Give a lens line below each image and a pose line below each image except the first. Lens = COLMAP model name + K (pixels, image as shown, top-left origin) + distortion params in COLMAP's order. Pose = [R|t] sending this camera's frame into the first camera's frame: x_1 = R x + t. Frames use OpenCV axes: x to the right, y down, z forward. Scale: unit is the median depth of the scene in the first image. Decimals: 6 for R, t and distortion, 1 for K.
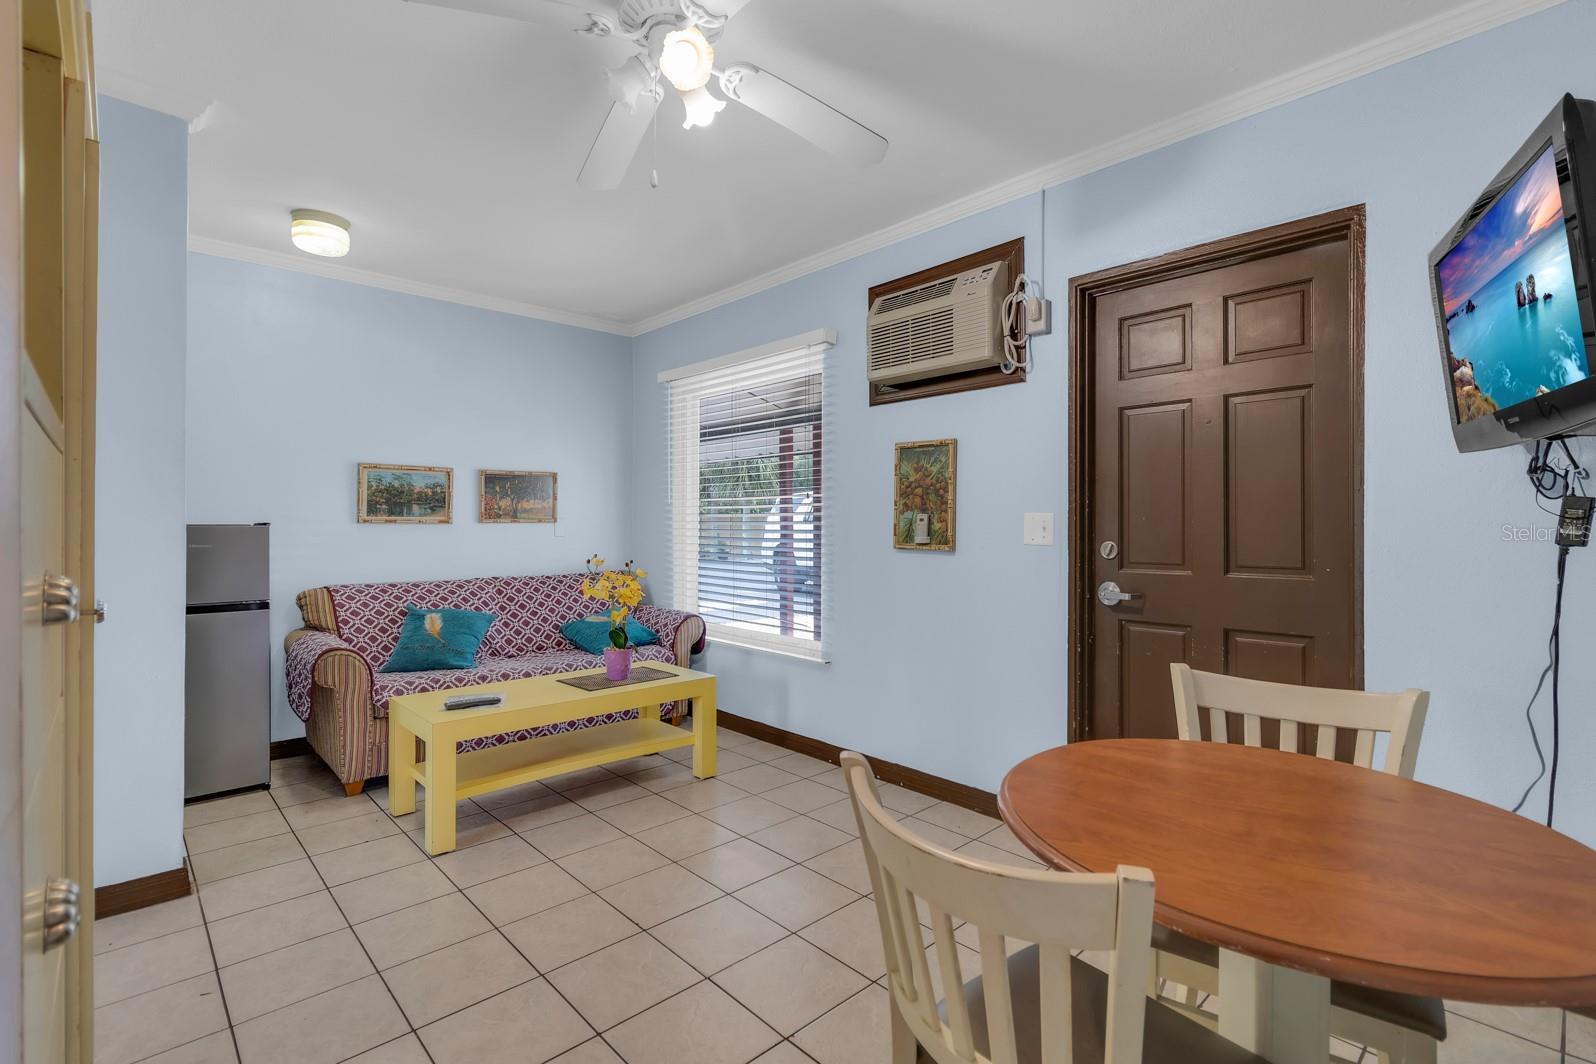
lens RADIAL K [[744.6, 0, 798.4], [0, 744.6, 528.5], [0, 0, 1]] dist [-0.002008, -0.000166]
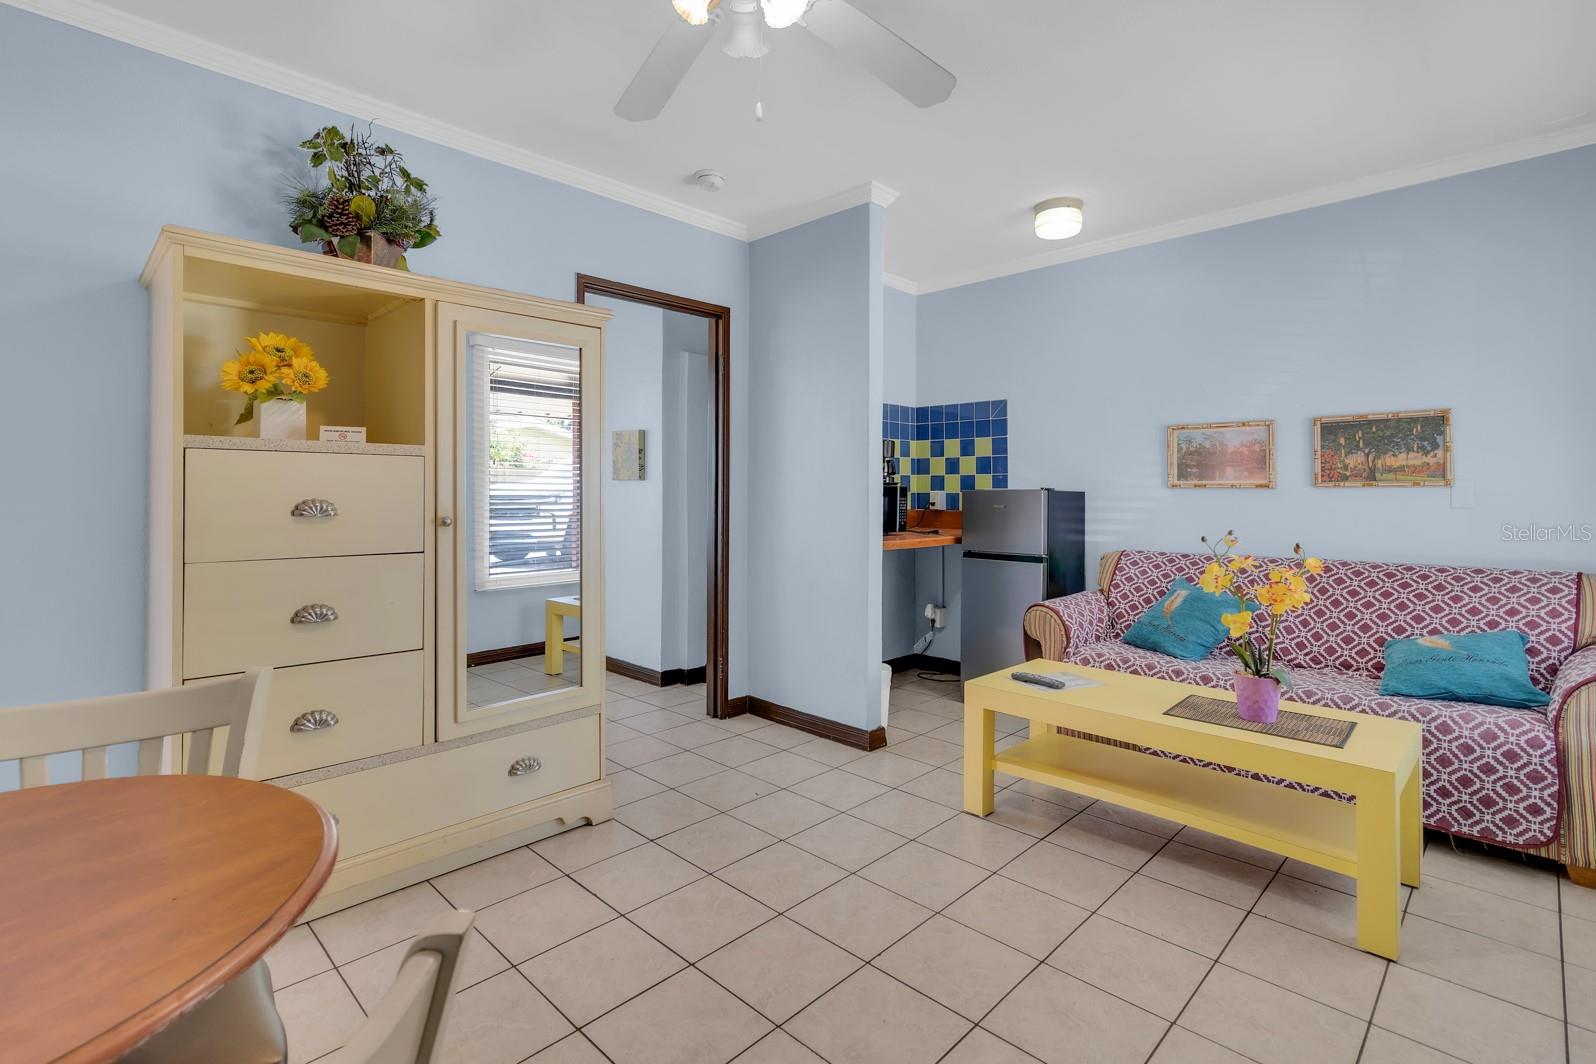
lens RADIAL K [[744.6, 0, 794.9], [0, 744.6, 485.2], [0, 0, 1]] dist [-0.002008, -0.000166]
pose [[0.035028, -0.011239, -0.999323, 0.336437], [-0.008165, 0.999900, -0.011531, 0.003689], [0.999353, 0.008563, 0.034933, 0.463283]]
